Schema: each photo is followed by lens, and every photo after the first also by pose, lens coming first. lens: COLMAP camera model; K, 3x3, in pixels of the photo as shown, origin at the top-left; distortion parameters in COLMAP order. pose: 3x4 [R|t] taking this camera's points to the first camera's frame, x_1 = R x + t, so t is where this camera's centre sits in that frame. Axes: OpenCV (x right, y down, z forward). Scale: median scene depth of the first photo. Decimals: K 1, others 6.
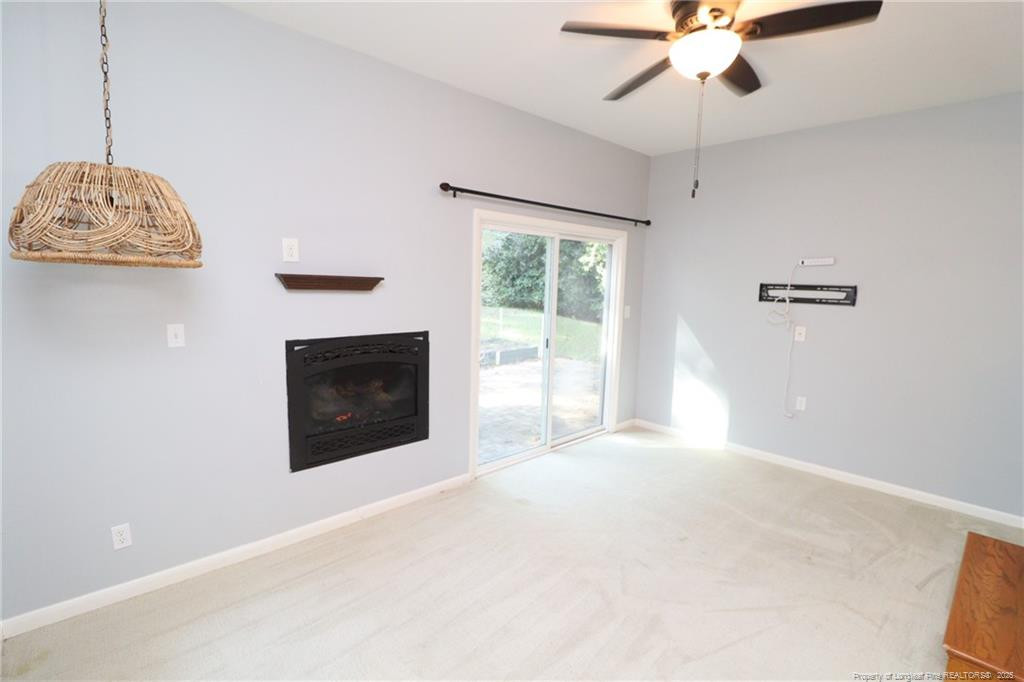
lens RADIAL K [[473.4, 0, 523.6], [0, 473.4, 334.0], [0, 0, 1]] dist [0.001740, -0.013935]
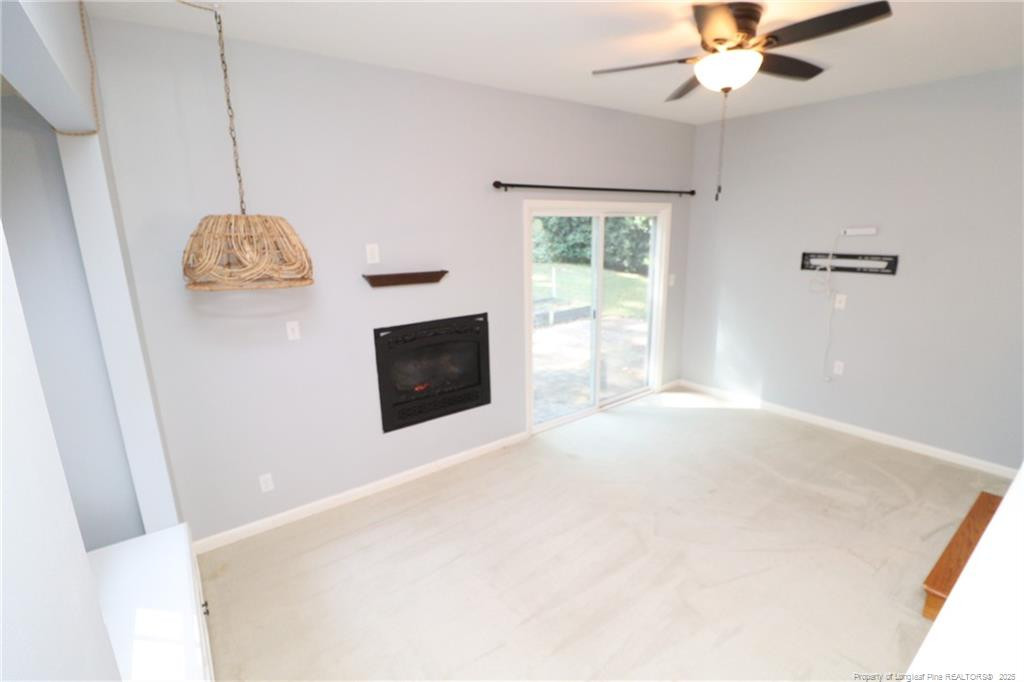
lens RADIAL K [[473.4, 0, 523.6], [0, 473.4, 334.0], [0, 0, 1]] dist [0.001740, -0.013935]
pose [[0.992895, -0.017662, -0.117675, 0.020496], [0.030178, 0.993968, 0.105441, -0.072203], [0.115103, -0.108243, 0.987438, -0.131104]]
